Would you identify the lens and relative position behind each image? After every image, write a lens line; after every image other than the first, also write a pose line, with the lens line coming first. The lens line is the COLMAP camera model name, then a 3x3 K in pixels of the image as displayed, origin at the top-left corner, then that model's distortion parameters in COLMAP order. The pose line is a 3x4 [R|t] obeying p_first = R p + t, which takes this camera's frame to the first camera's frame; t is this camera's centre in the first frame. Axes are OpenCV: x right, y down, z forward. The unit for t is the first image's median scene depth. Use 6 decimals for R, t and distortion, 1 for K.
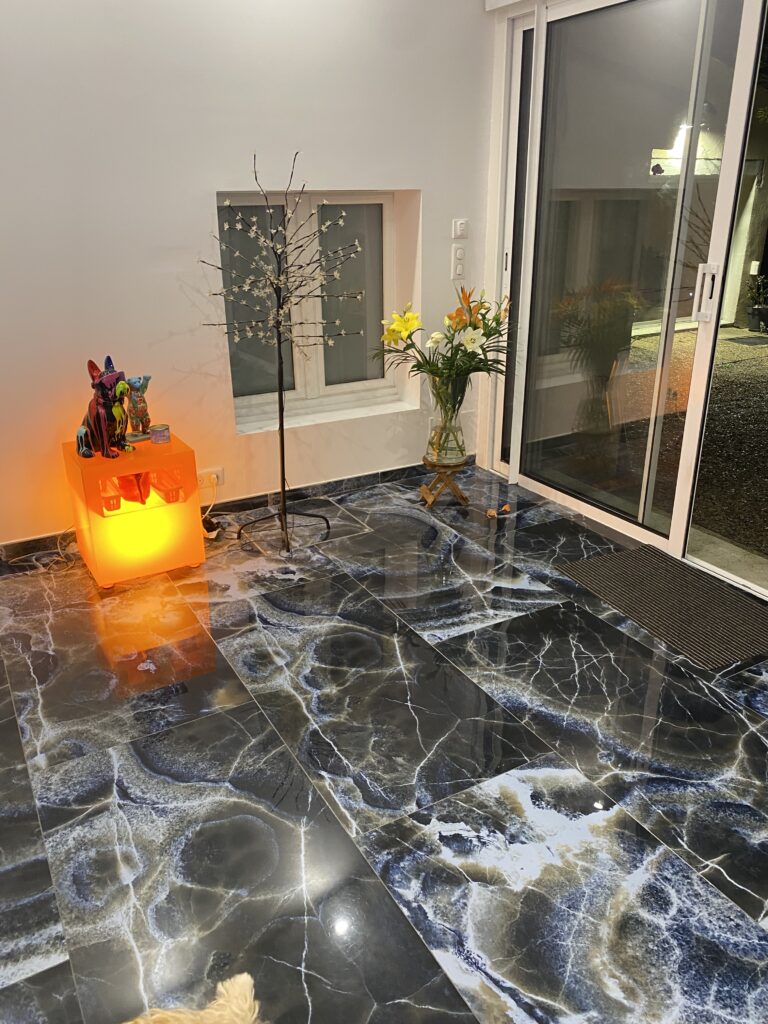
lens RADIAL K [[784.1, 0, 404.0], [0, 784.1, 491.4], [0, 0, 1]] dist [0.007653, -0.001325]
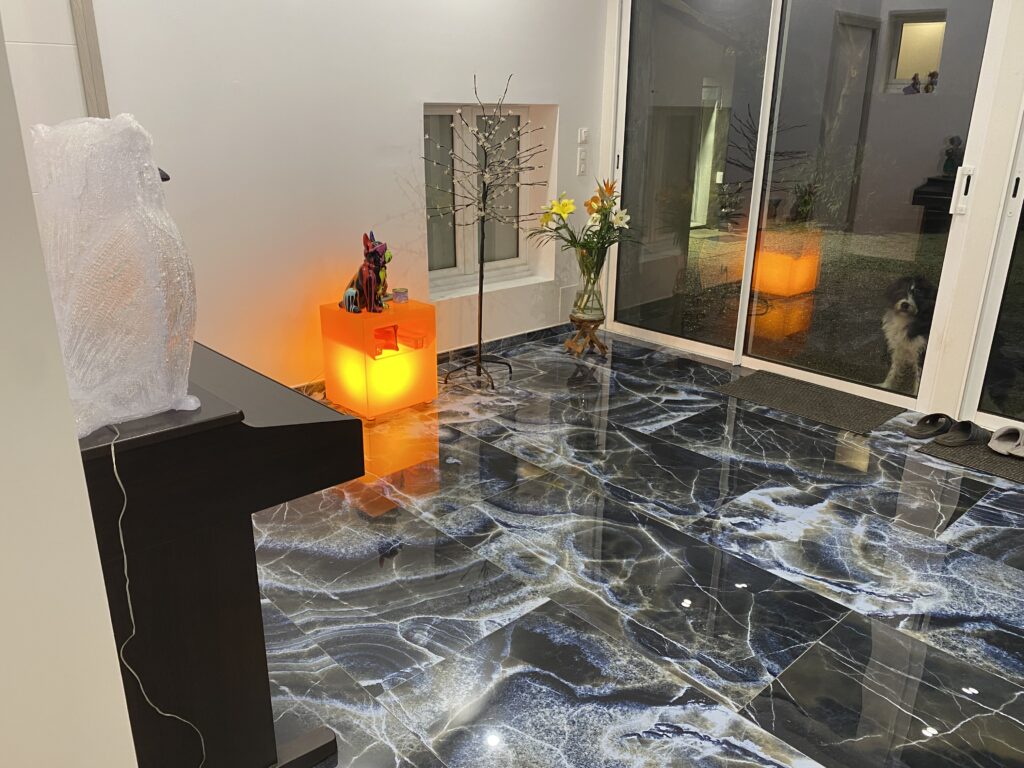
lens RADIAL K [[784.1, 0, 512.0], [0, 784.1, 384.0], [0, 0, 1]] dist [0.007653, -0.001325]
pose [[0.977170, -0.058229, 0.204323, -0.428668], [0.064517, 0.997622, -0.024244, 0.116215], [-0.202425, 0.036873, 0.978603, -0.263548]]
